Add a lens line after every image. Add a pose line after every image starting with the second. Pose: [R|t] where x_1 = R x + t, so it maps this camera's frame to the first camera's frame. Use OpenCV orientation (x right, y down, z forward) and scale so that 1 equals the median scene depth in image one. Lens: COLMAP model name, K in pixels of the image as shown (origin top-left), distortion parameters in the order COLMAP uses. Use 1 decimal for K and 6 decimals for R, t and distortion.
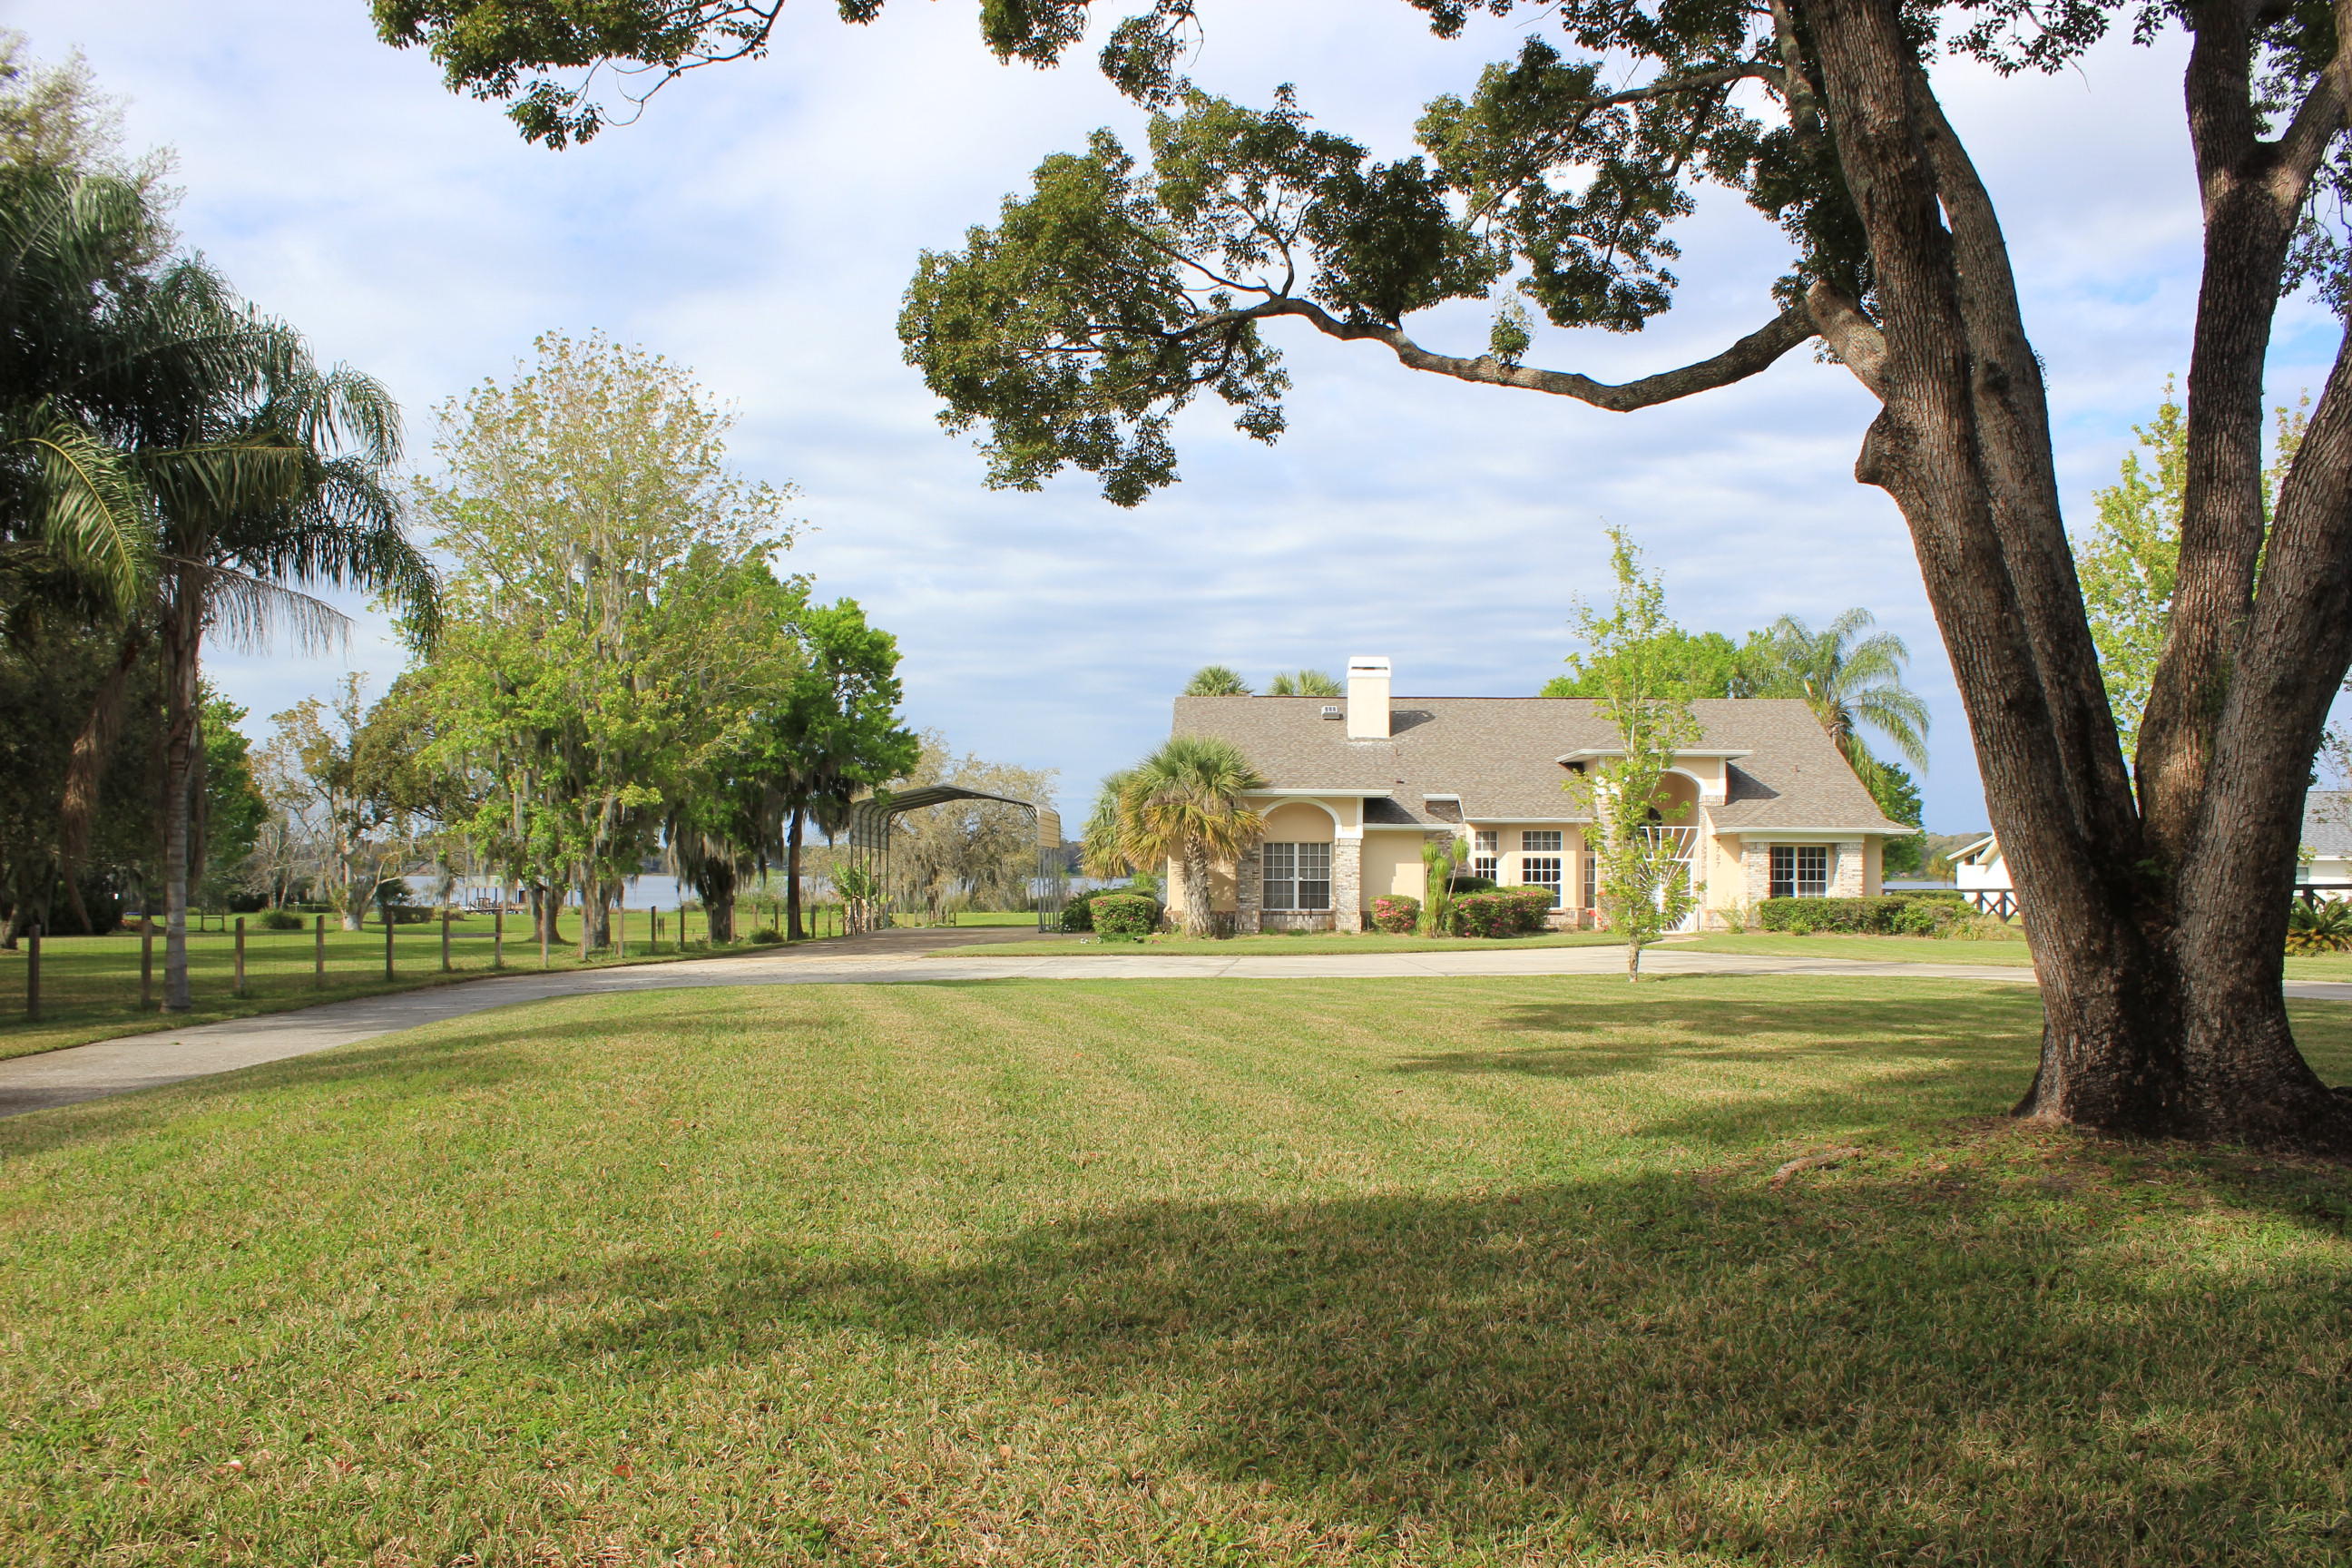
lens RADIAL K [[1945.4, 0, 1177.1], [0, 1945.4, 781.8], [0, 0, 1]] dist [-0.141499, 0.040848]
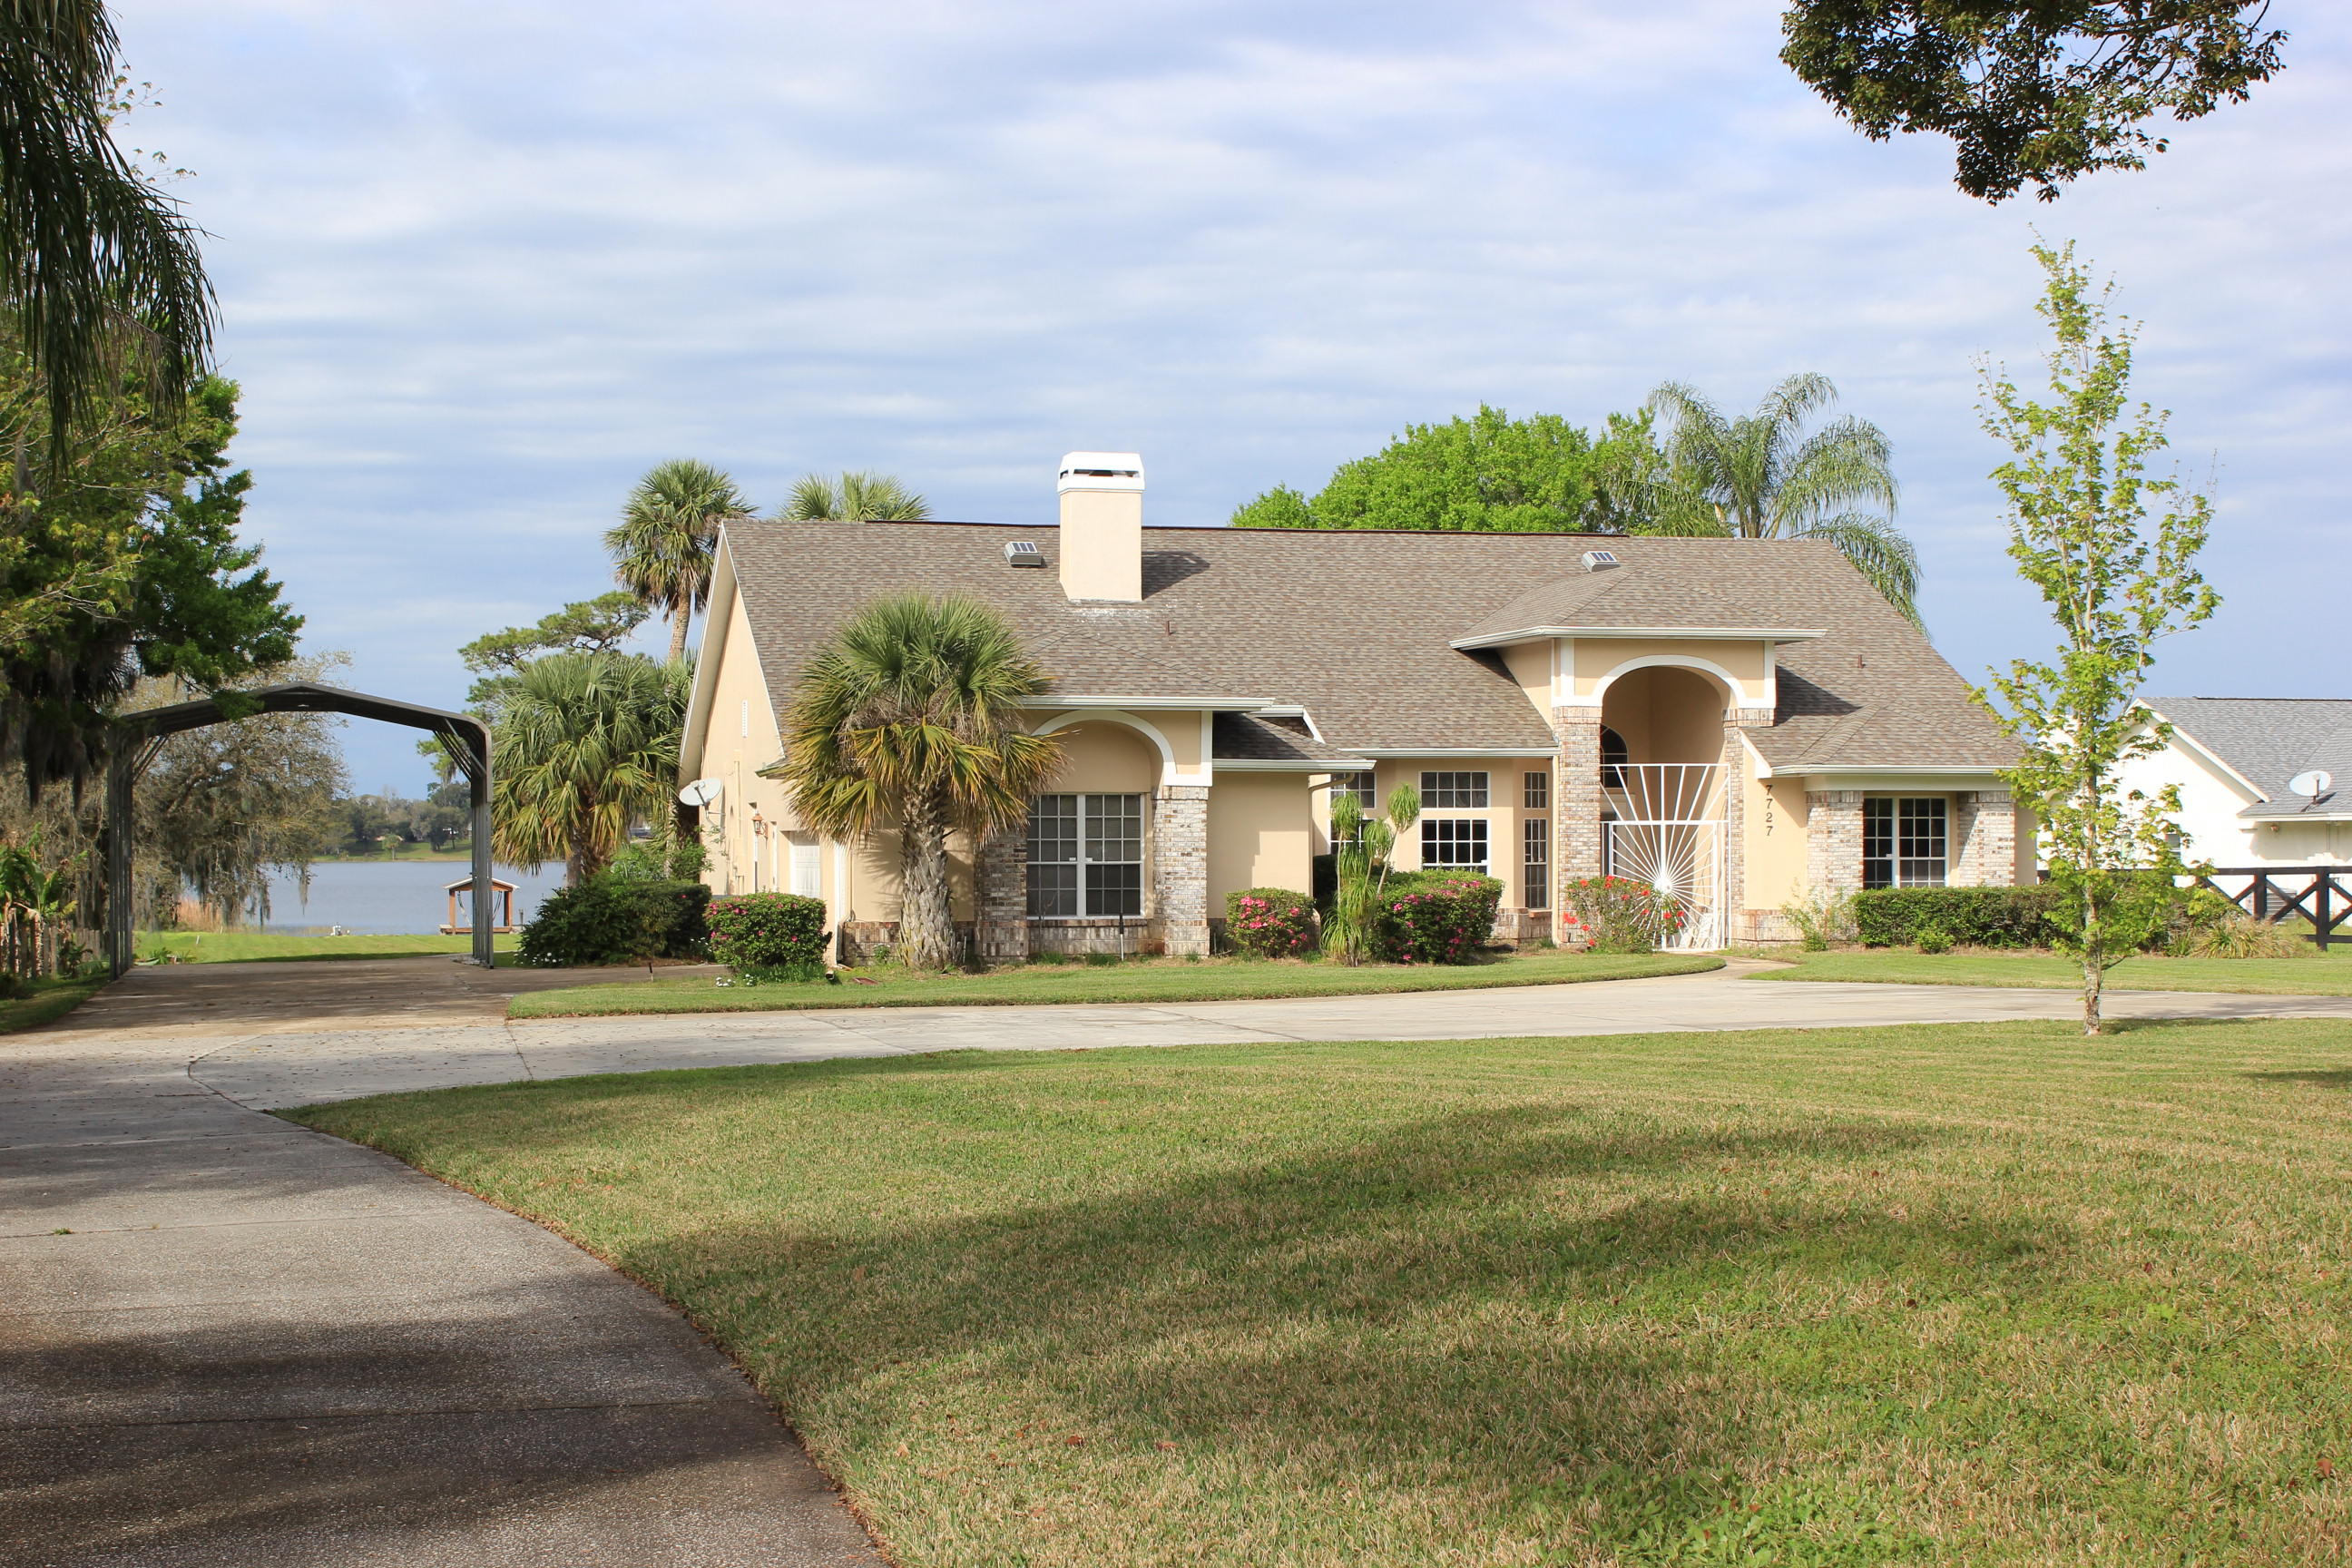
lens RADIAL K [[3621.2, 0, 1155.8], [0, 3621.2, 781.3], [0, 0, 1]] dist [-0.021192, 0.000000]
pose [[0.962969, -0.004060, 0.269582, -0.182421], [-0.003764, 0.999587, 0.028500, -0.001212], [-0.269586, -0.028459, 0.962556, 0.019085]]
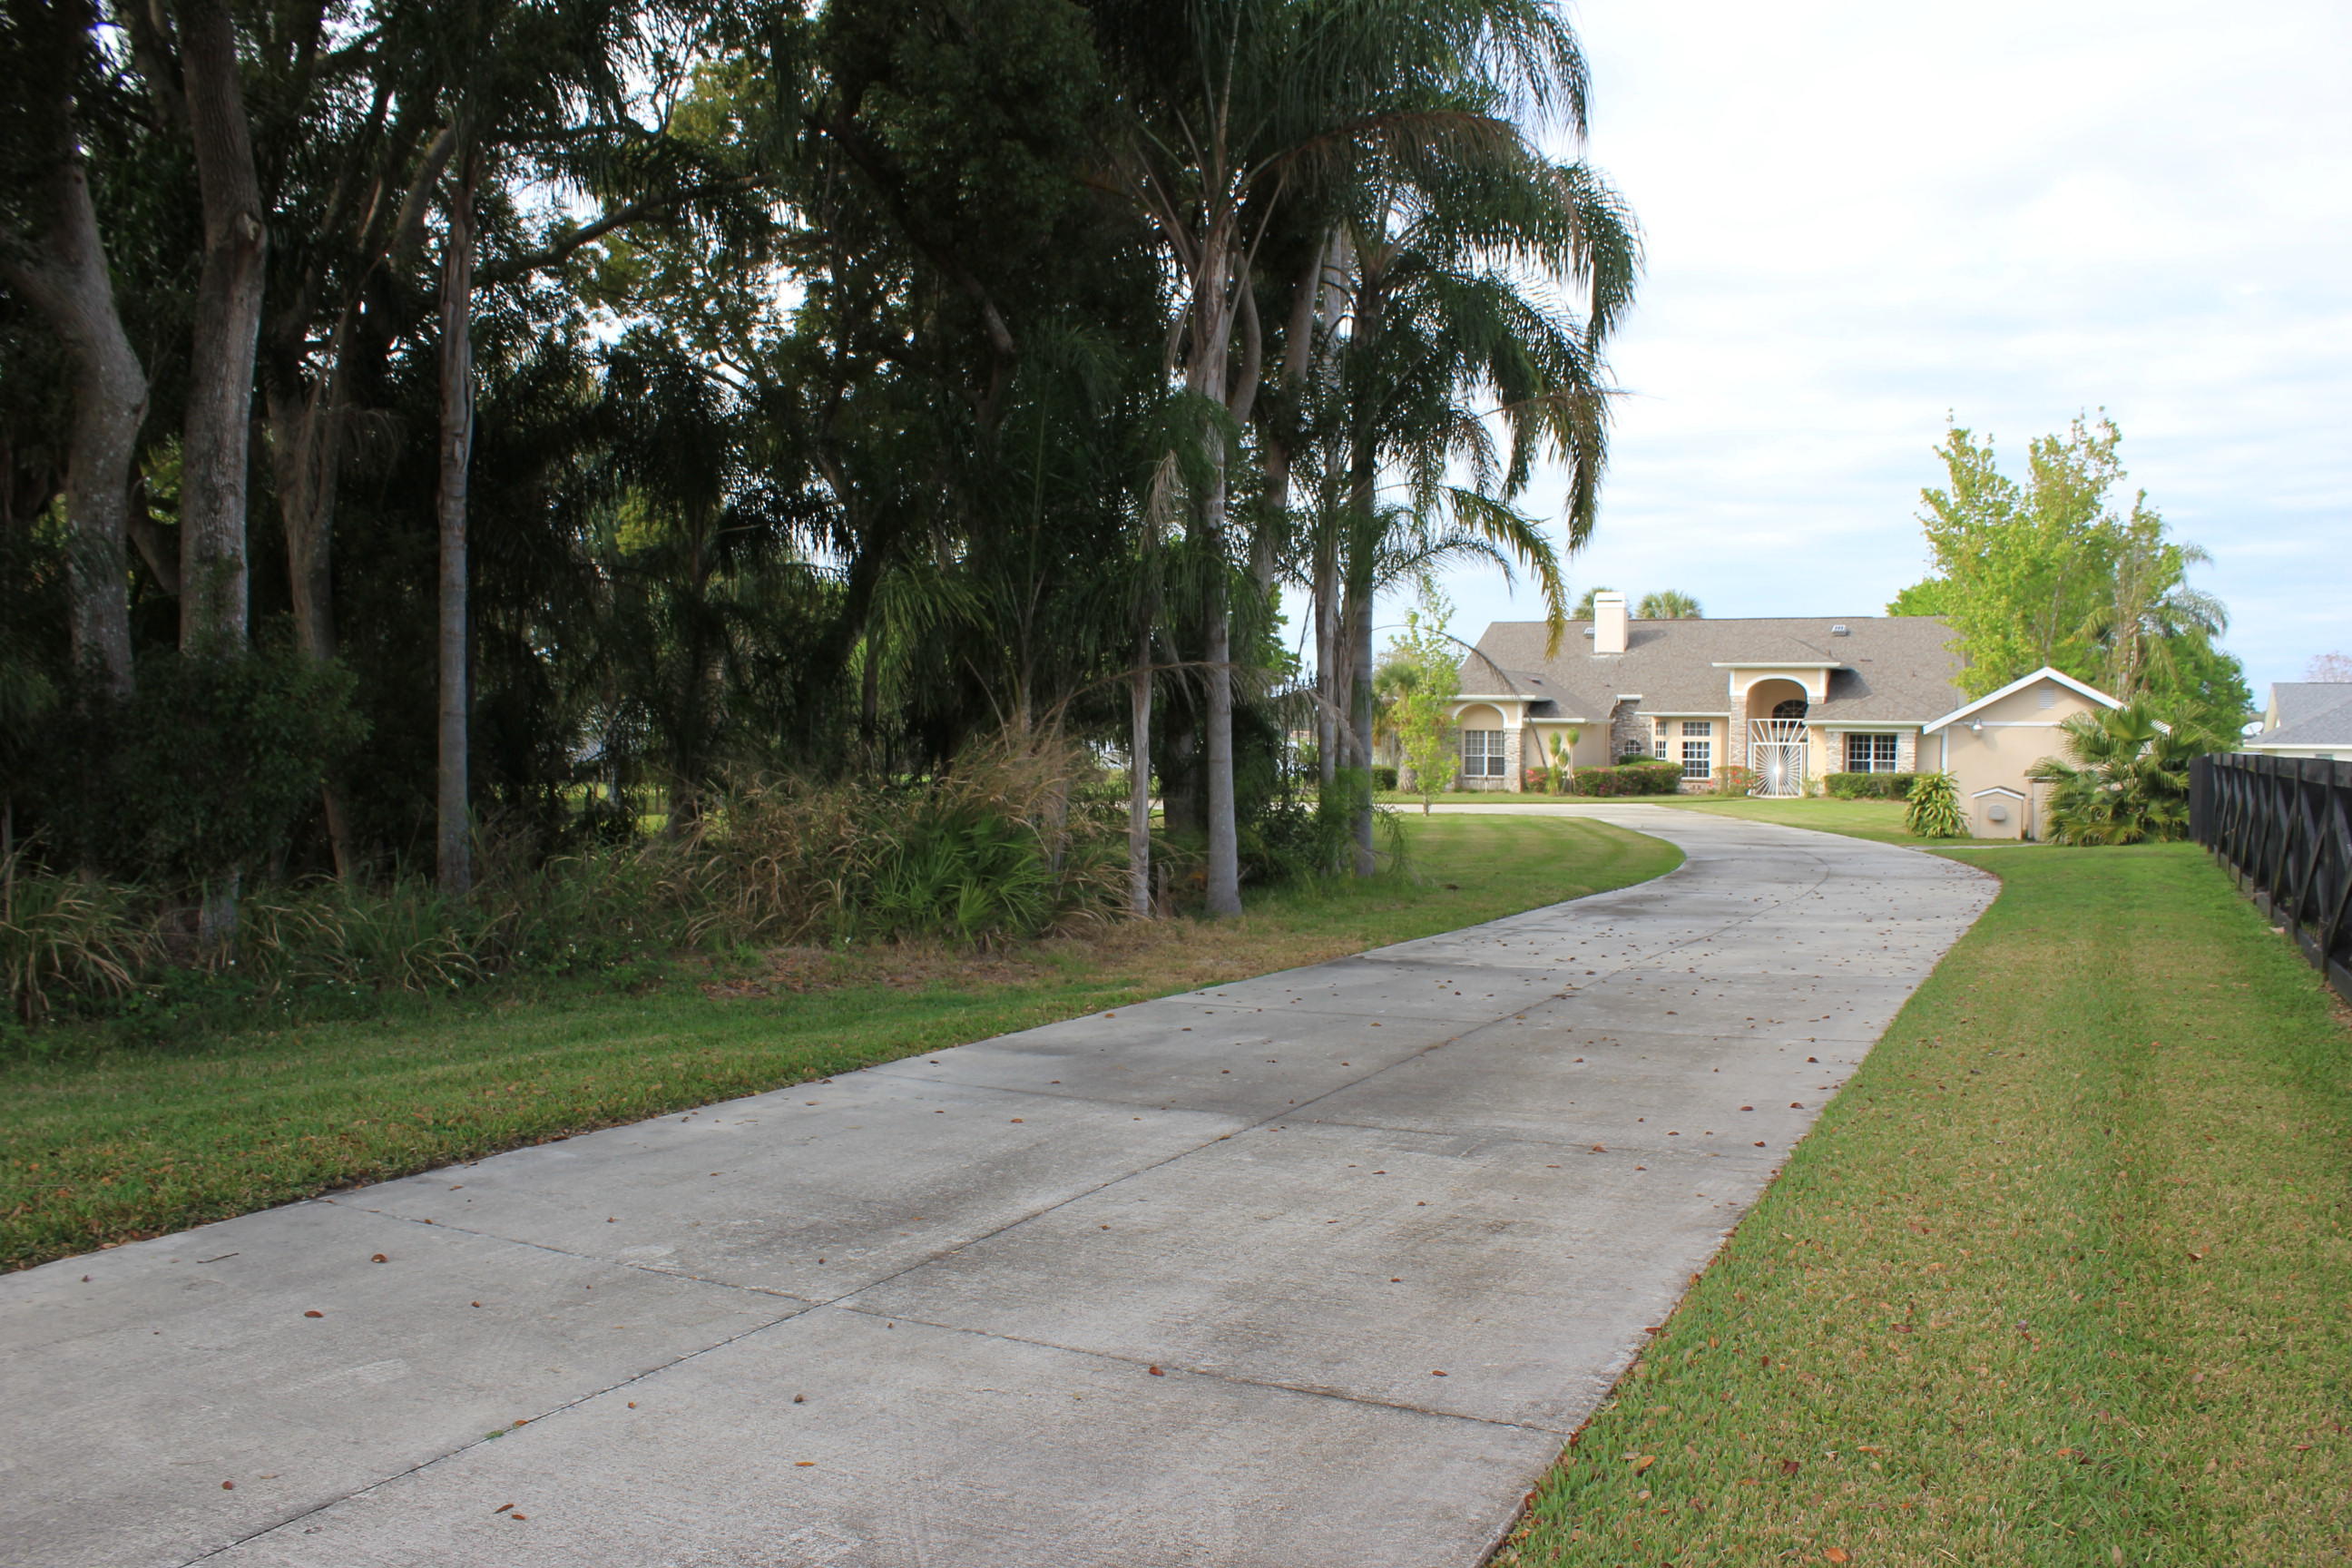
lens RADIAL K [[1945.4, 0, 1173.0], [0, 1945.4, 788.0], [0, 0, 1]] dist [-0.141499, 0.040848]
pose [[0.910681, 0.012836, -0.412910, 0.430013], [0.016212, 0.997637, 0.066770, -0.025777], [0.412791, -0.067500, 0.908321, -0.411909]]
